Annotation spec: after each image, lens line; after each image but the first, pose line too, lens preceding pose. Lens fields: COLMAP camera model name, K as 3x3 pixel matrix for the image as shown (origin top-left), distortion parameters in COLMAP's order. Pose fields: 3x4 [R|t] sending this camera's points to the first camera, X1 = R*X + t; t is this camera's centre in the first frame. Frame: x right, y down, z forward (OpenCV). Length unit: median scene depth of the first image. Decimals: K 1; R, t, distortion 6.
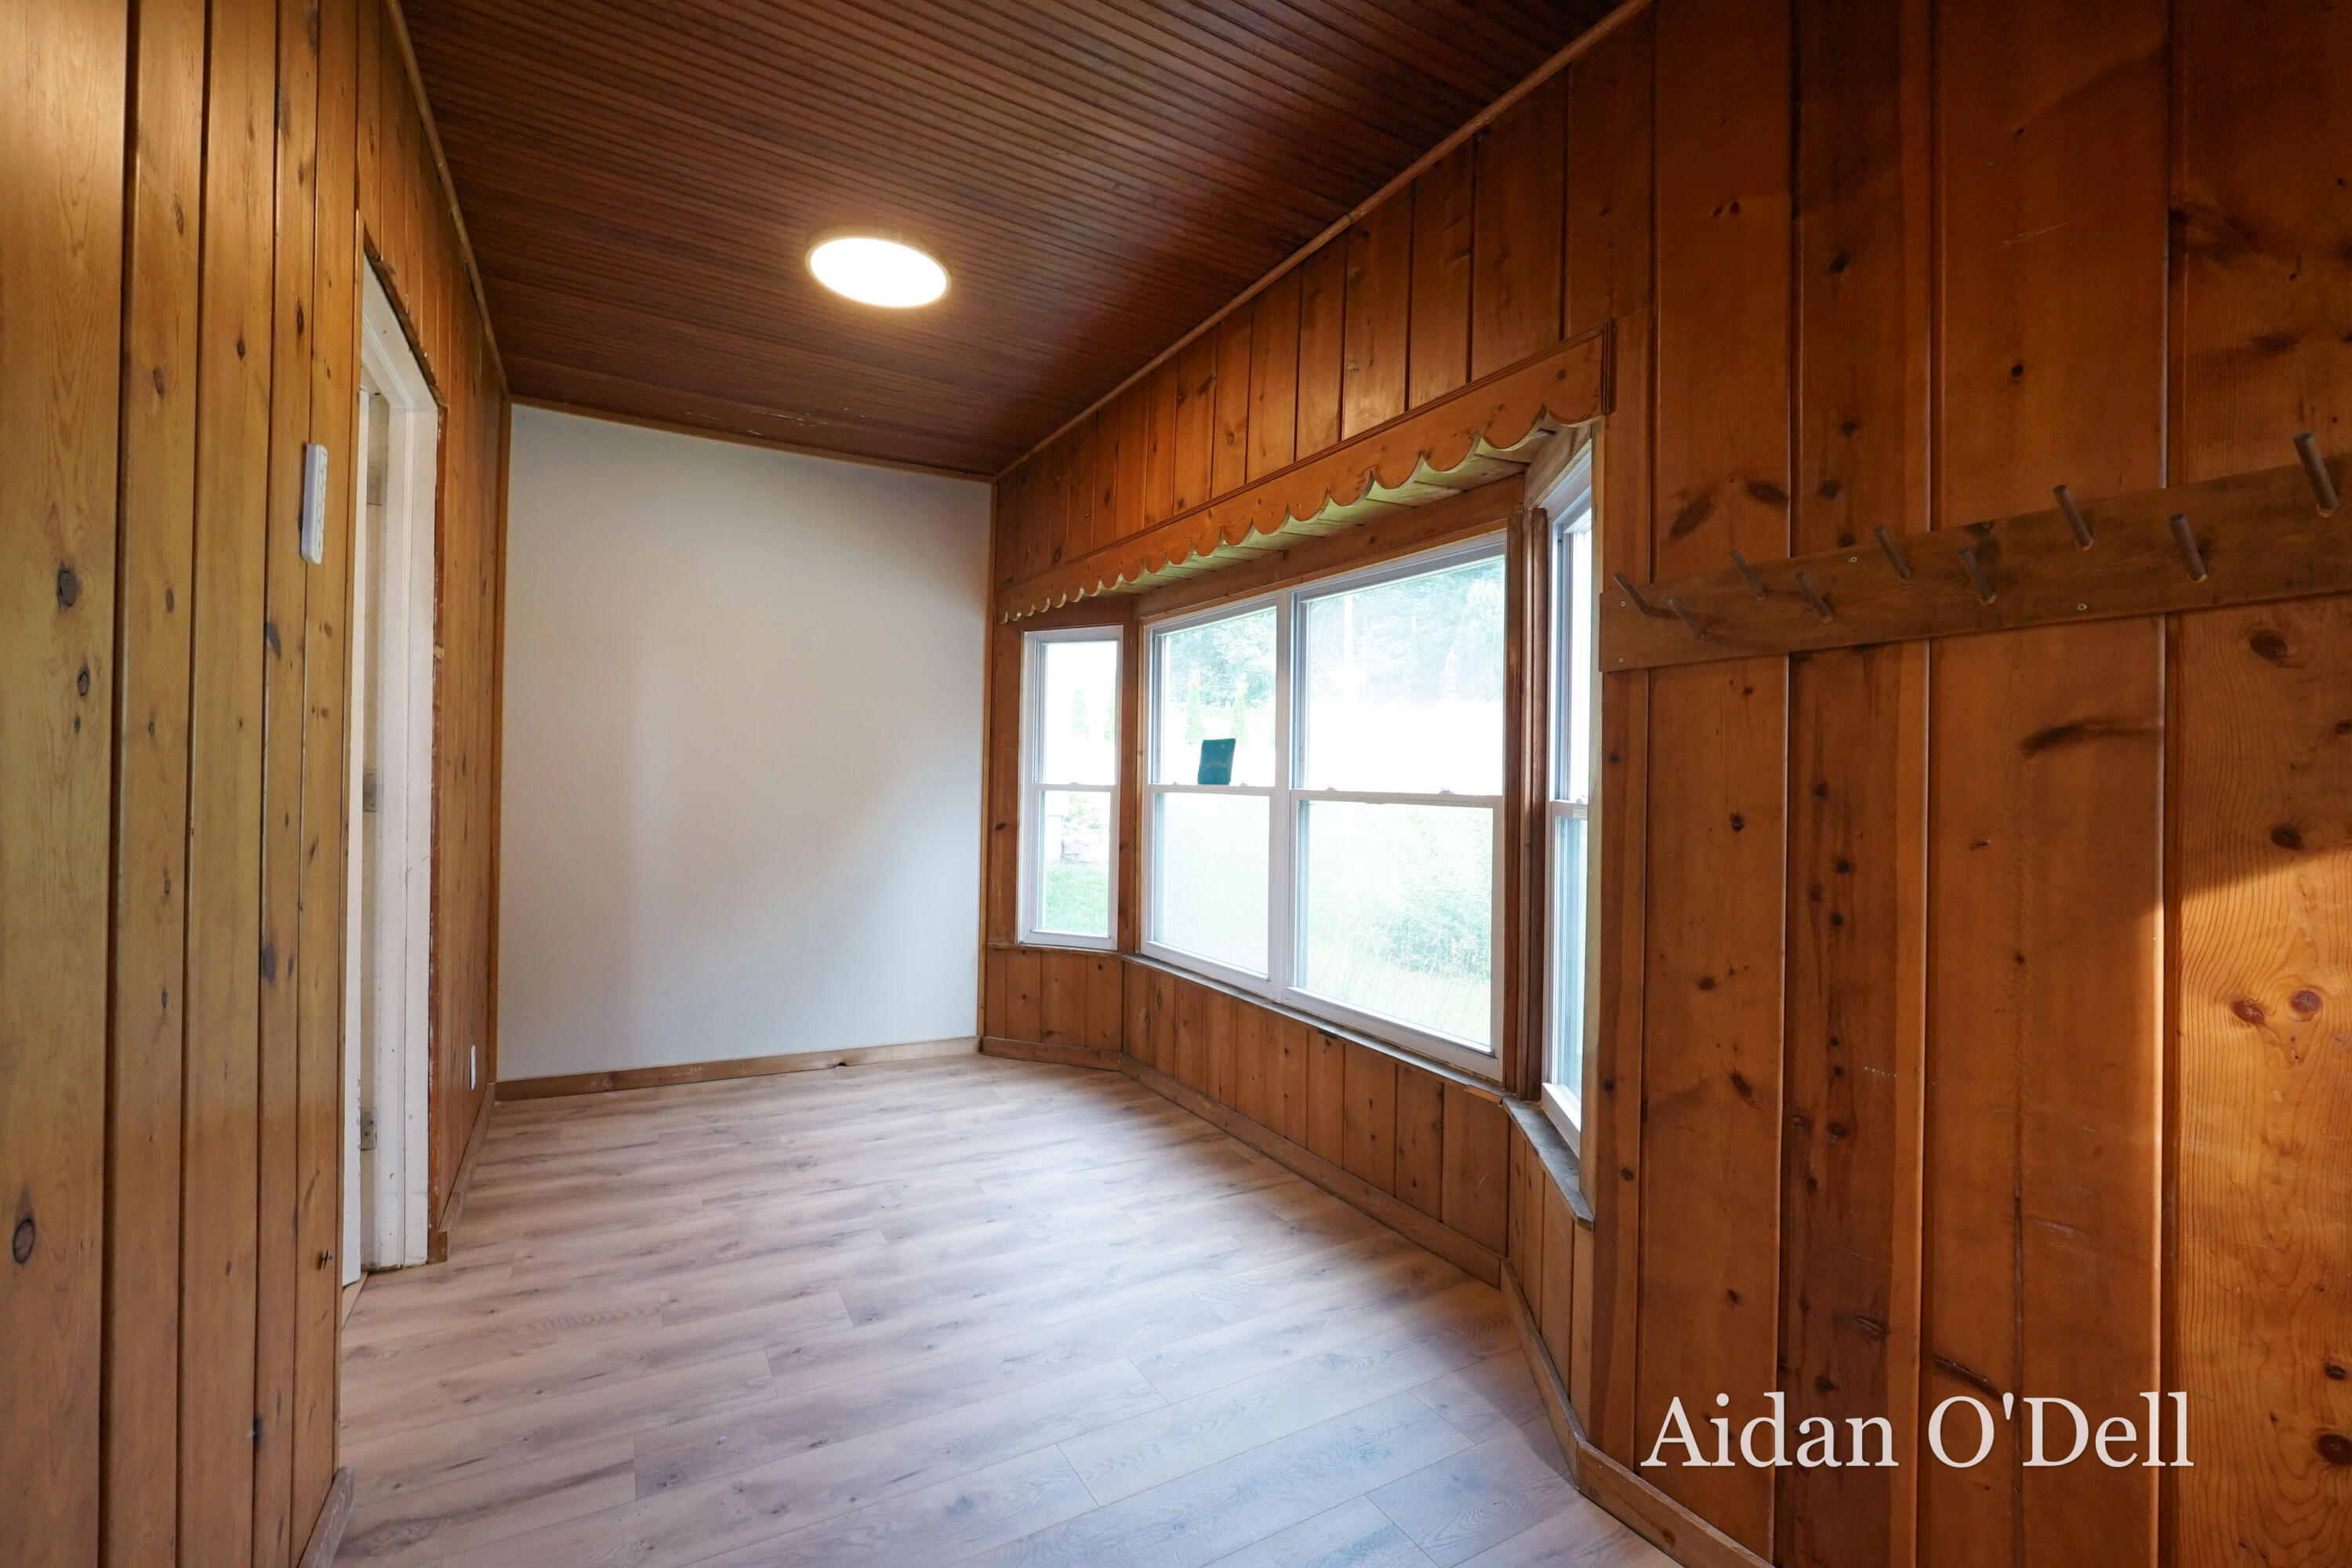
lens RADIAL K [[982.4, 0, 1172.9], [0, 982.4, 783.1], [0, 0, 1]] dist [-0.023512, 0.009275]
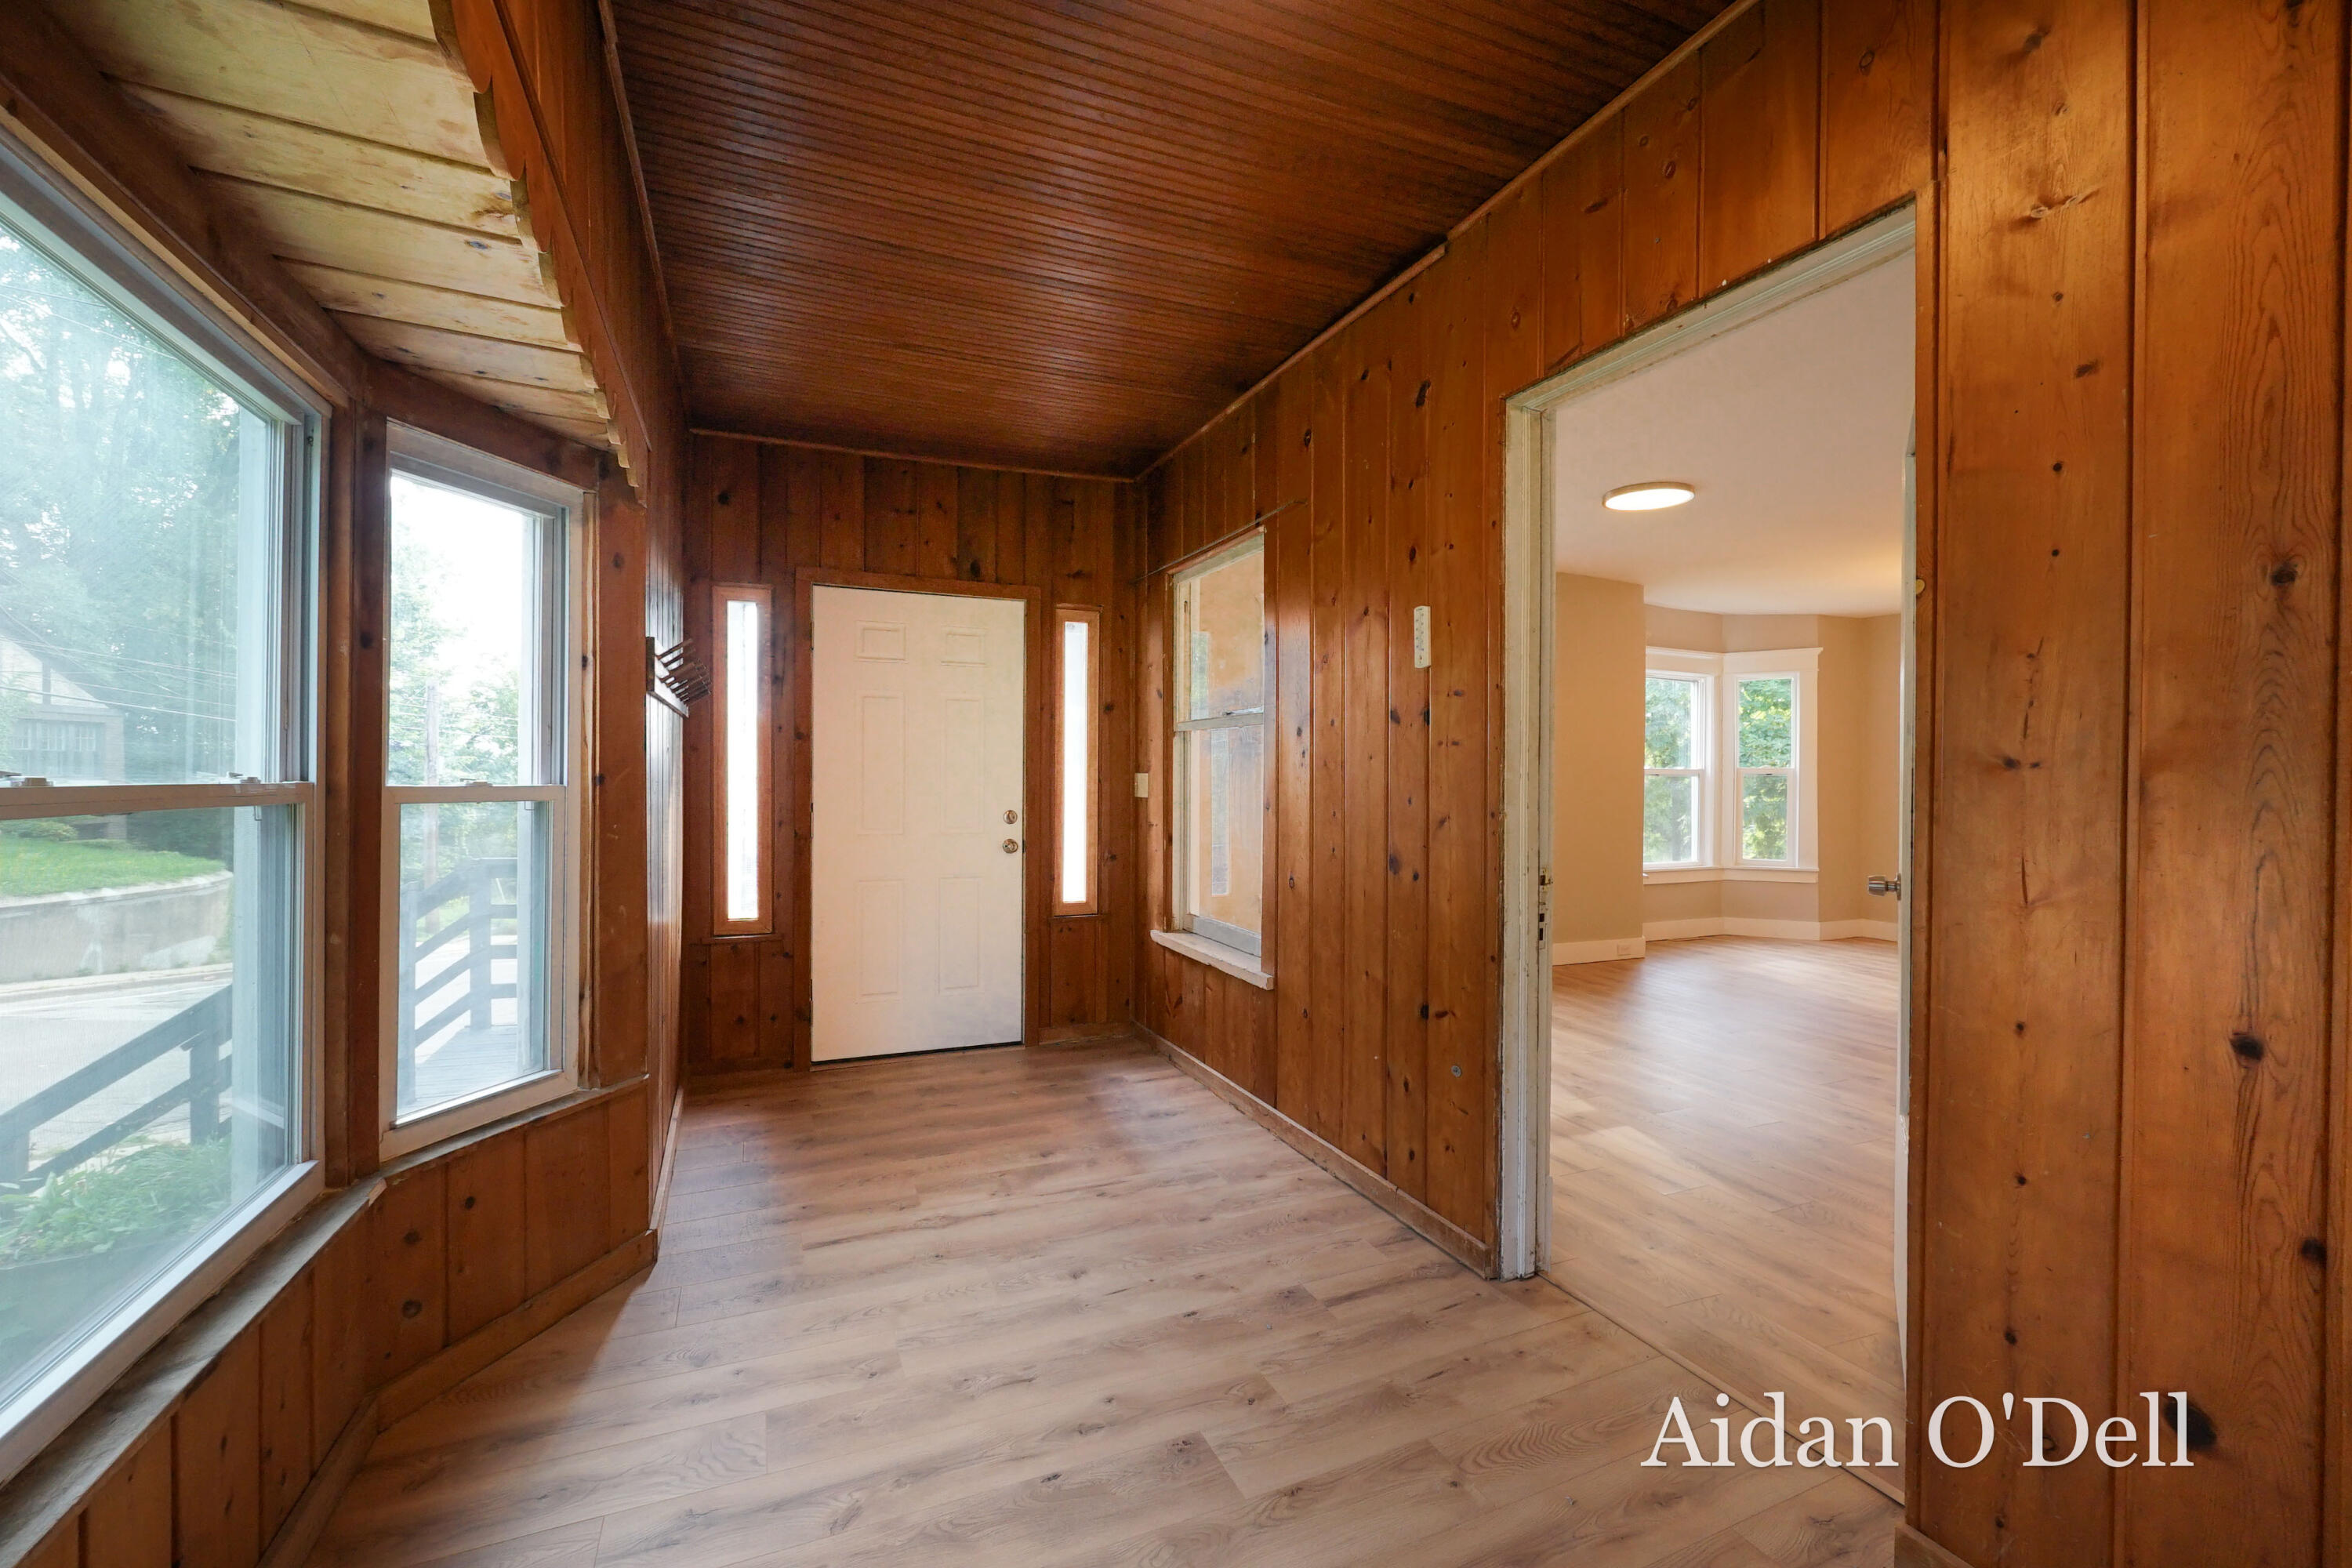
lens RADIAL K [[982.4, 0, 1172.9], [0, 982.4, 783.1], [0, 0, 1]] dist [-0.023512, 0.009275]
pose [[-0.993003, -0.021871, 0.116048, -0.404977], [-0.021628, 0.999760, 0.003350, -0.001167], [-0.116093, 0.000816, -0.993238, 1.913206]]
